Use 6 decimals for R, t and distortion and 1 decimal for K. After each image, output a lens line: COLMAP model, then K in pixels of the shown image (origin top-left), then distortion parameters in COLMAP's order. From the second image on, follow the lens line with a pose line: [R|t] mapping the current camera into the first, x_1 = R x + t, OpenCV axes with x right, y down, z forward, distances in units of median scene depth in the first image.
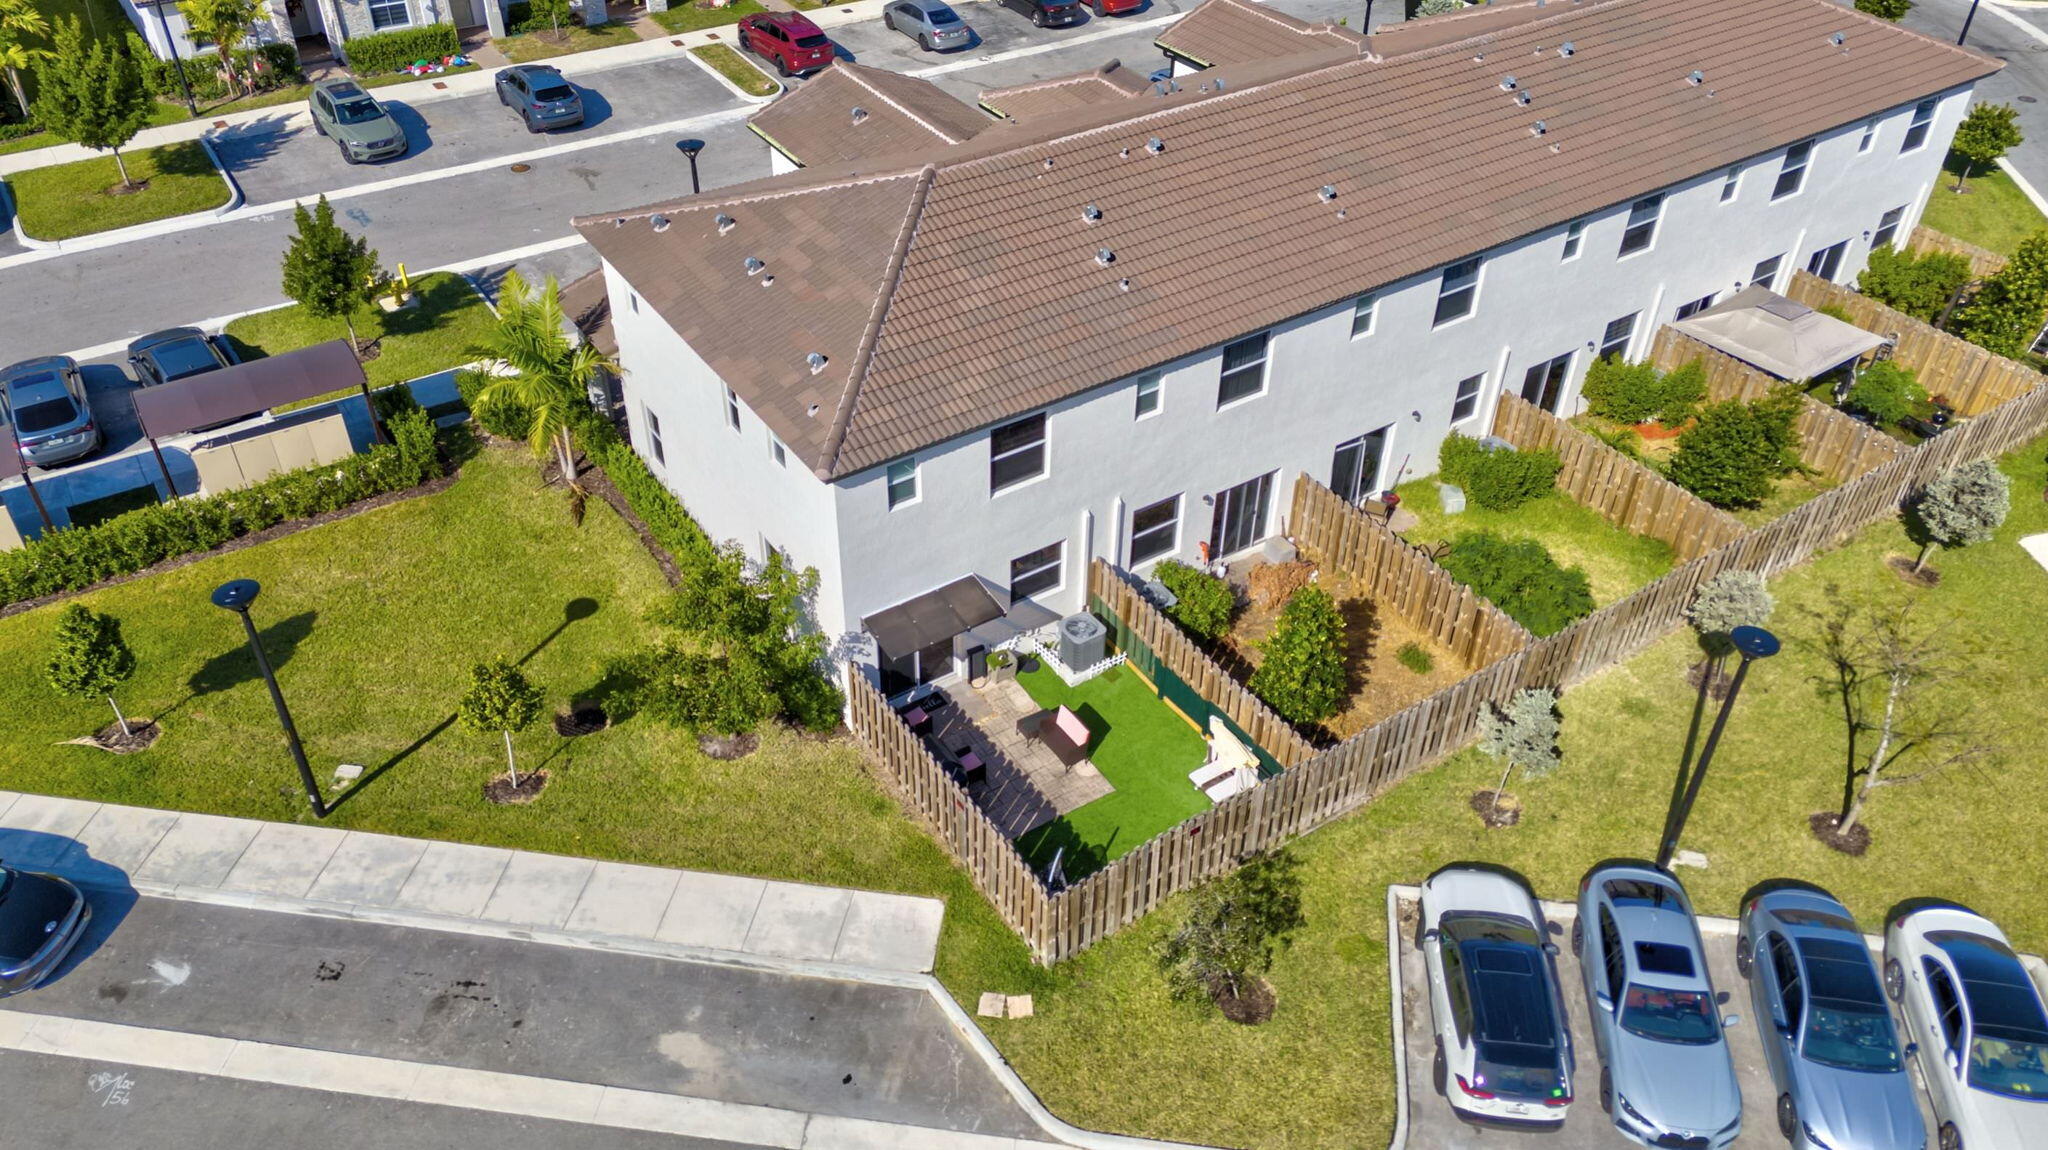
lens RADIAL K [[1484.8, 0, 1019.8], [0, 1484.8, 534.9], [0, 0, 1]] dist [0.054682, -0.019492]
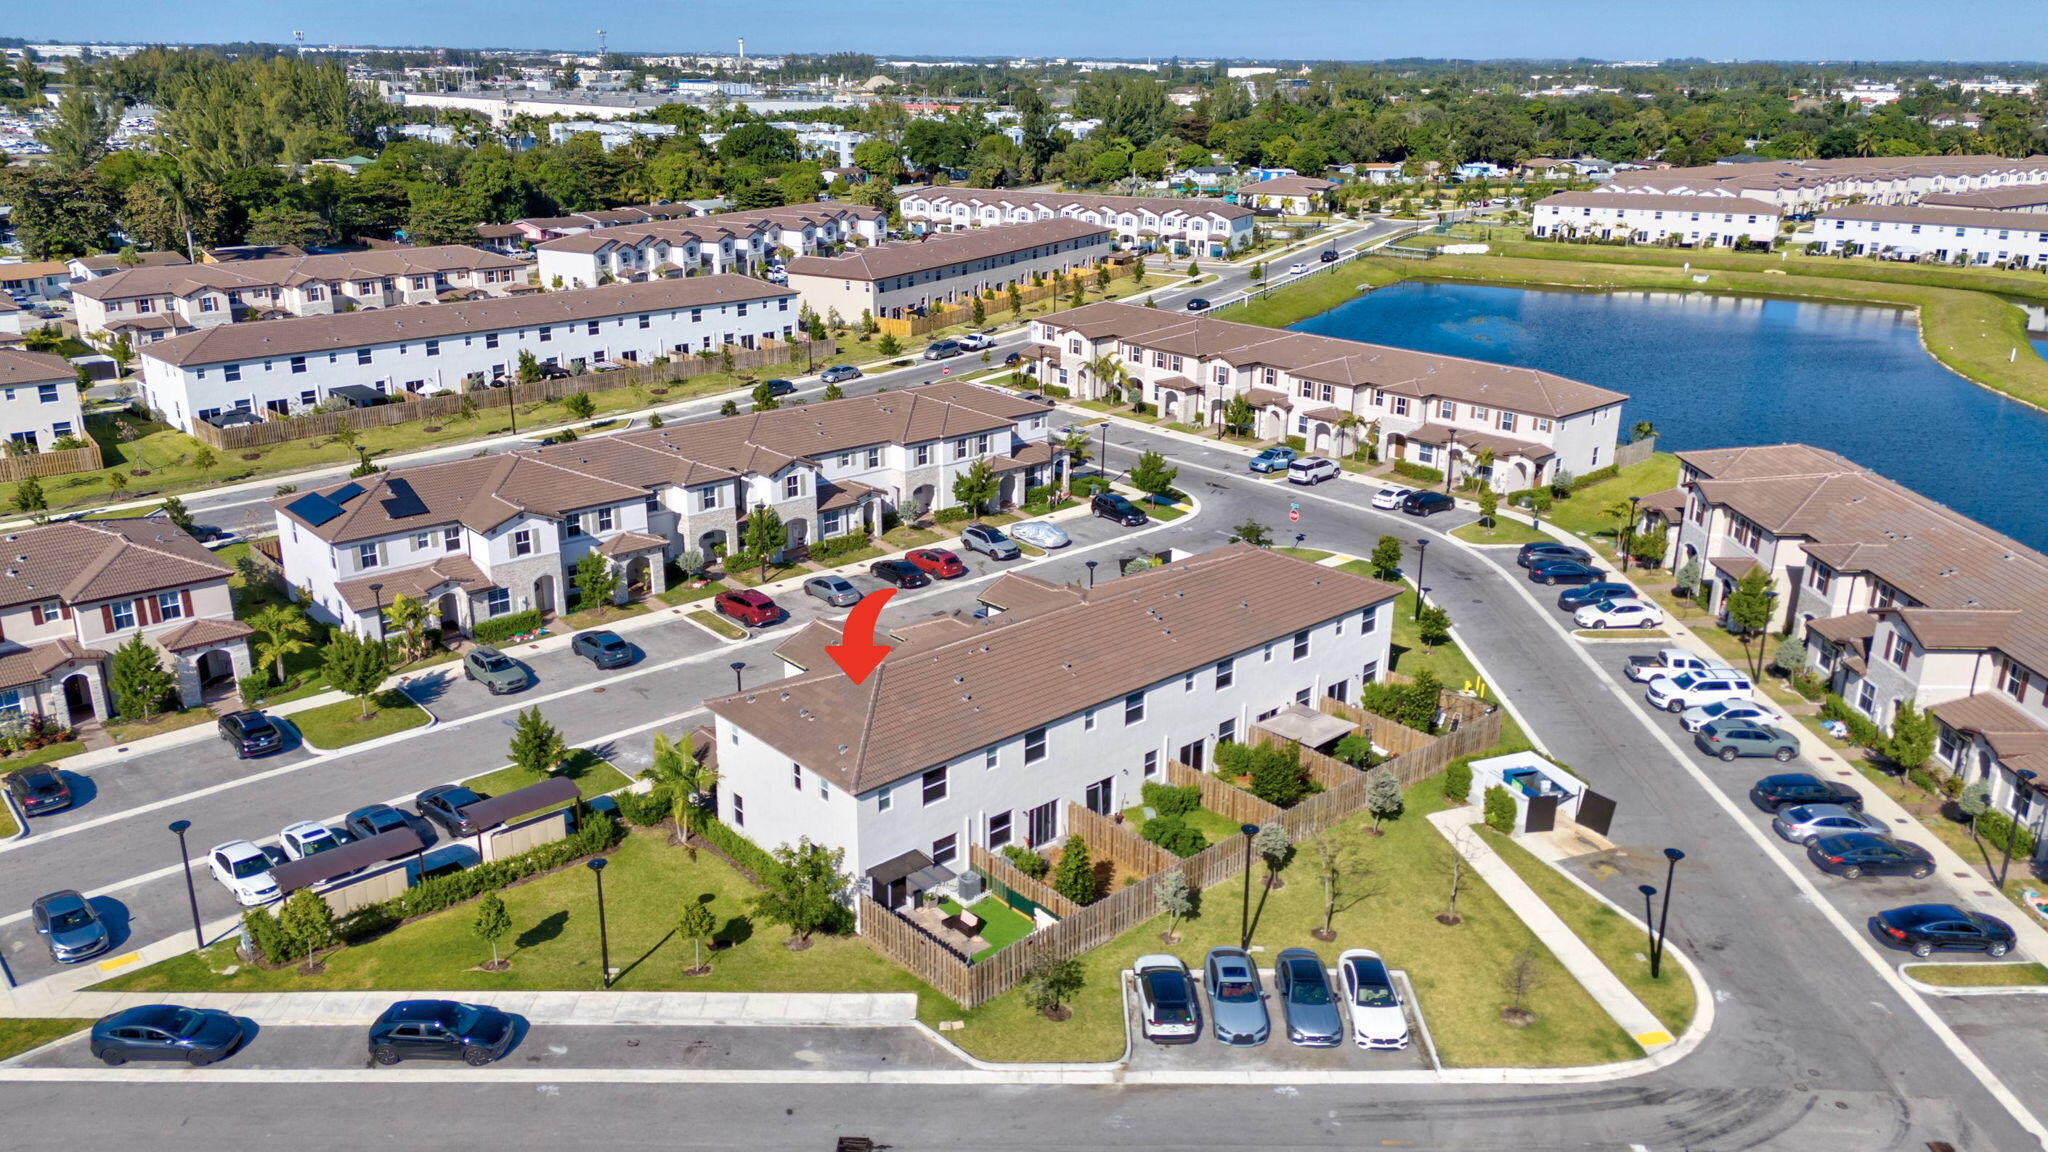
lens RADIAL K [[1484.8, 0, 1028.1], [0, 1484.8, 576.2], [0, 0, 1]] dist [0.054682, -0.019492]
pose [[0.989872, -0.052924, 0.131730, -0.114523], [0.091633, 0.946920, -0.308133, 0.282939], [-0.108430, 0.317084, 0.942179, -0.973400]]
